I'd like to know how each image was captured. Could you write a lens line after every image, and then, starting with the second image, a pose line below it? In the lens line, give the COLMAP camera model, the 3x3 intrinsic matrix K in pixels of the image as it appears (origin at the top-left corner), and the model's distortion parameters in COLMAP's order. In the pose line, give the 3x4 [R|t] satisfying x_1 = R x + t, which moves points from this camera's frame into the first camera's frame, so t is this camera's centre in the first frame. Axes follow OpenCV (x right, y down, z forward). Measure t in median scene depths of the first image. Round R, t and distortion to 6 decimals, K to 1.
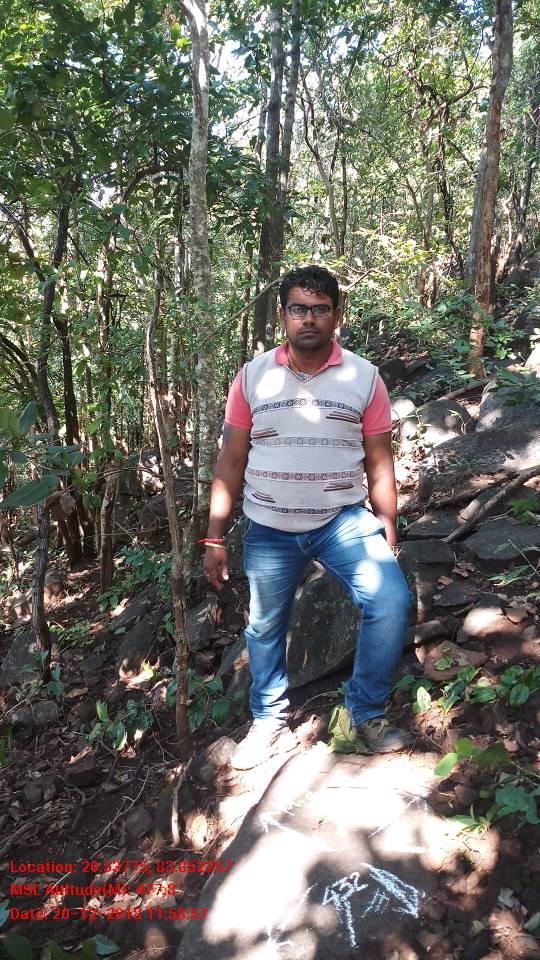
lens RADIAL K [[784.7, 0, 270.0], [0, 784.7, 480.0], [0, 0, 1]] dist [0.010037, -0.052294]
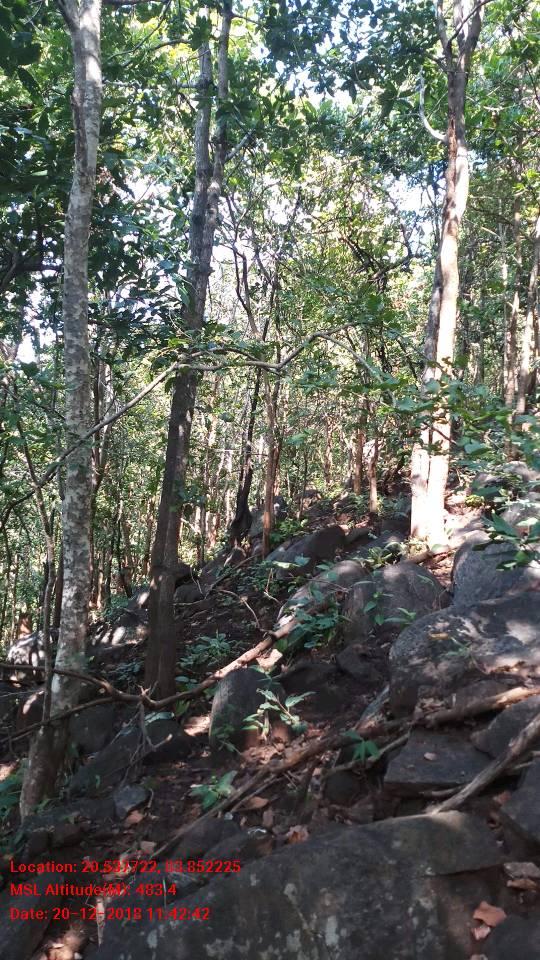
lens RADIAL K [[784.7, 0, 270.0], [0, 784.7, 480.0], [0, 0, 1]] dist [0.010037, -0.052294]
pose [[0.996080, 0.031387, 0.082705, 0.031426], [-0.011798, 0.973719, -0.227447, -0.007618], [-0.087670, 0.225580, 0.970272, 0.313994]]
